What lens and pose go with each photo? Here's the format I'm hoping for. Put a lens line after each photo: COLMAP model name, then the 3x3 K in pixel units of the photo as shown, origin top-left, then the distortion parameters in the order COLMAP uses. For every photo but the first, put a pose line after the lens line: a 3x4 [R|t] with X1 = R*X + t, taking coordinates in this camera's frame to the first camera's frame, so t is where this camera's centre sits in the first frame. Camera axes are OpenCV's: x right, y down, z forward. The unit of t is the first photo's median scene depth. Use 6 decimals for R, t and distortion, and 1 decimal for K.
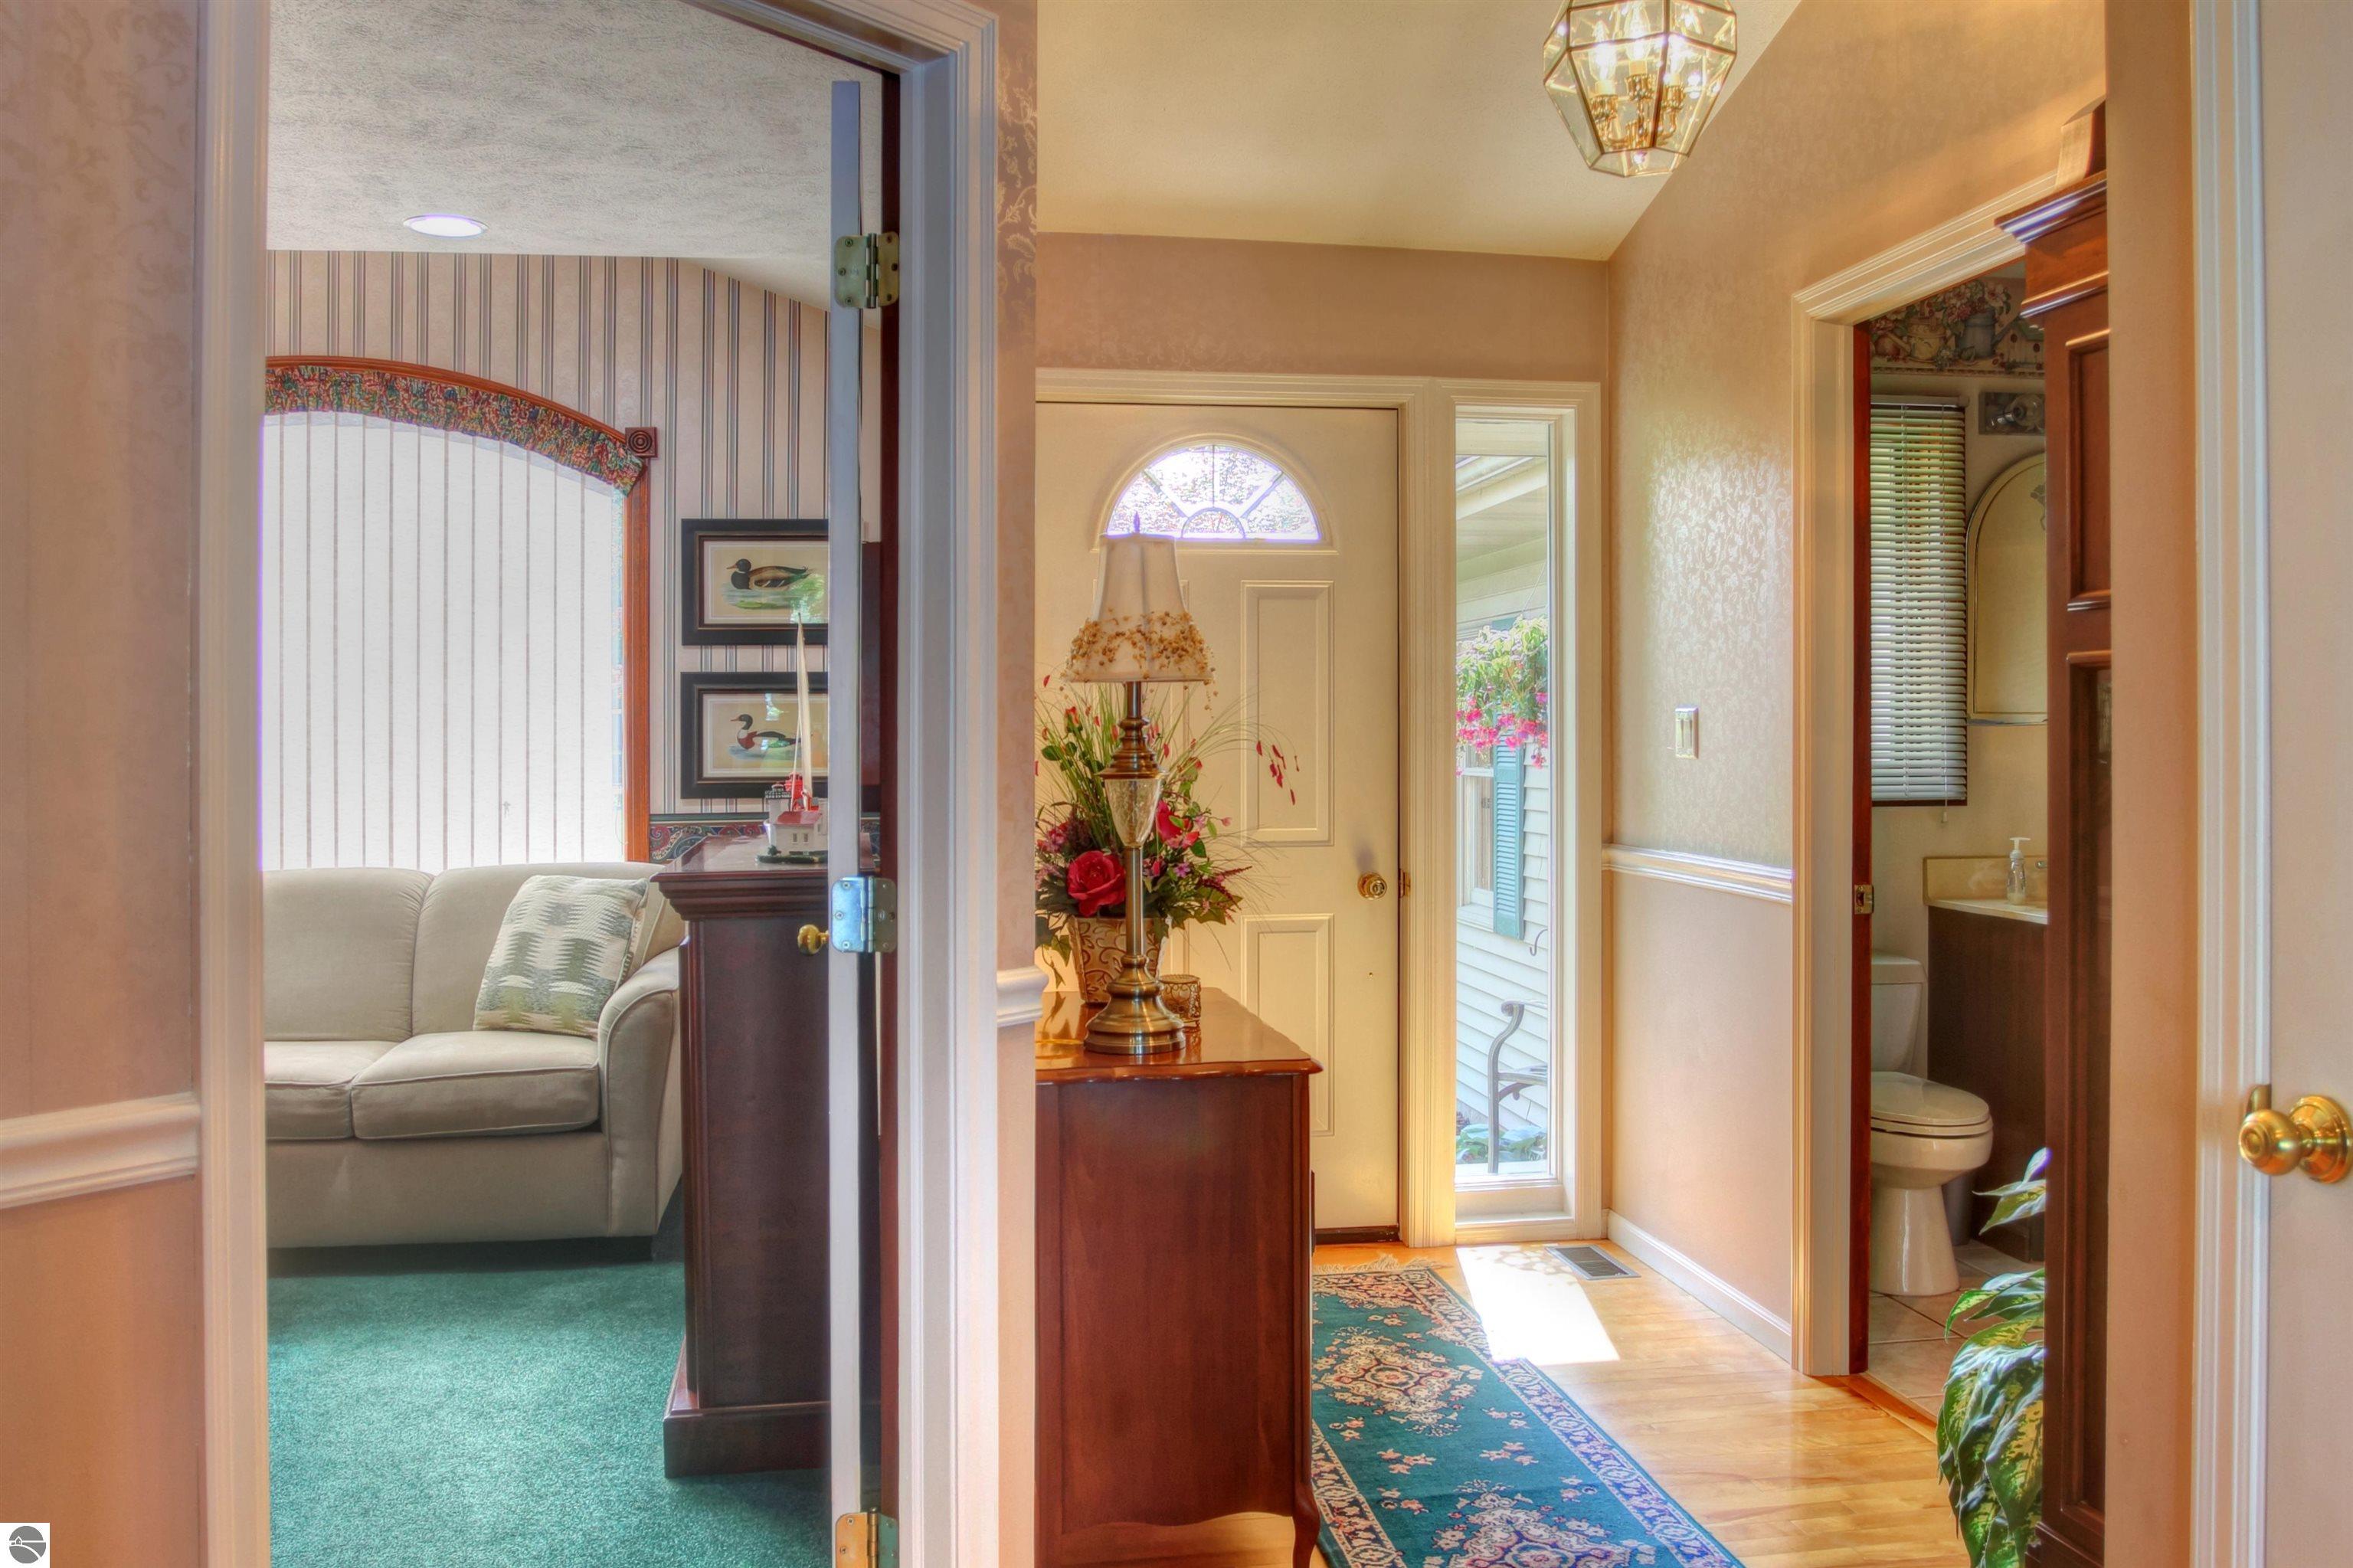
lens RADIAL K [[1944.5, 0, 1160.4], [0, 1944.5, 733.8], [0, 0, 1]] dist [-0.078832, 0.070903]
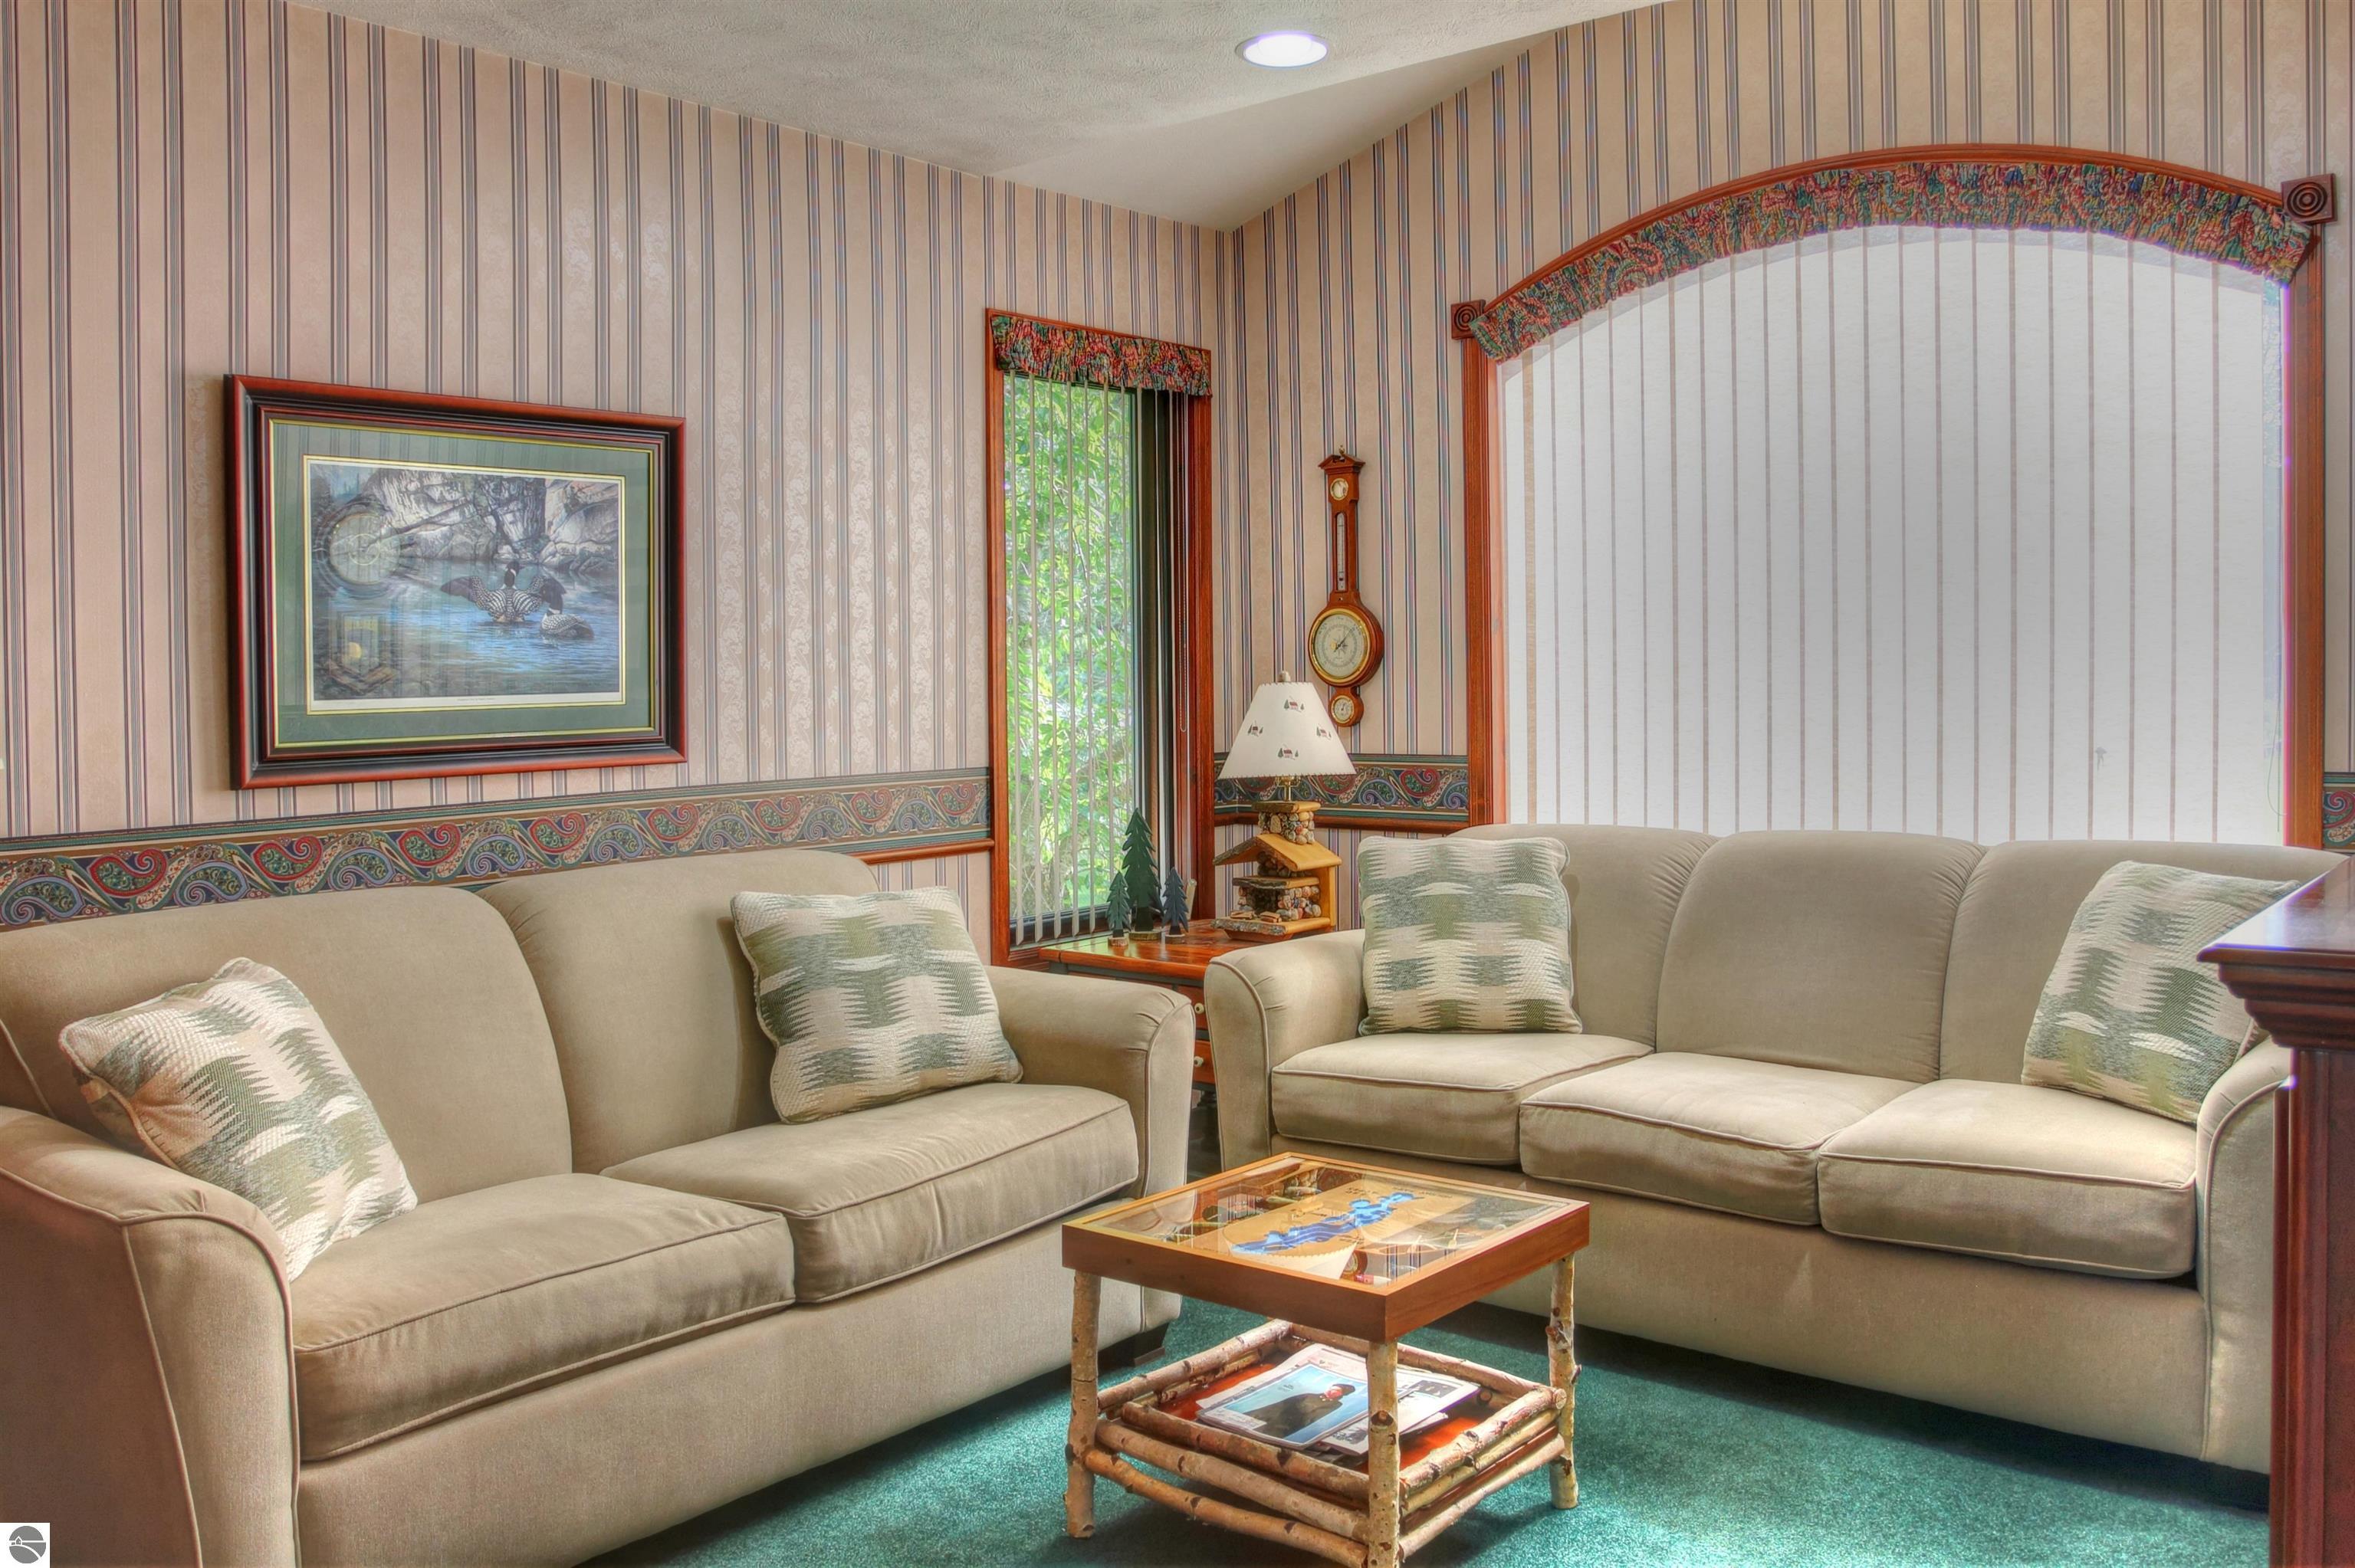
lens RADIAL K [[1891.1, 0, 1177.2], [0, 1891.1, 723.0], [0, 0, 1]] dist [-0.083850, 0.046092]
pose [[0.659318, 0.016950, -0.751674, -0.053784], [0.011059, 0.999419, 0.032236, 0.000777], [0.751783, -0.029566, 0.658747, 0.310161]]
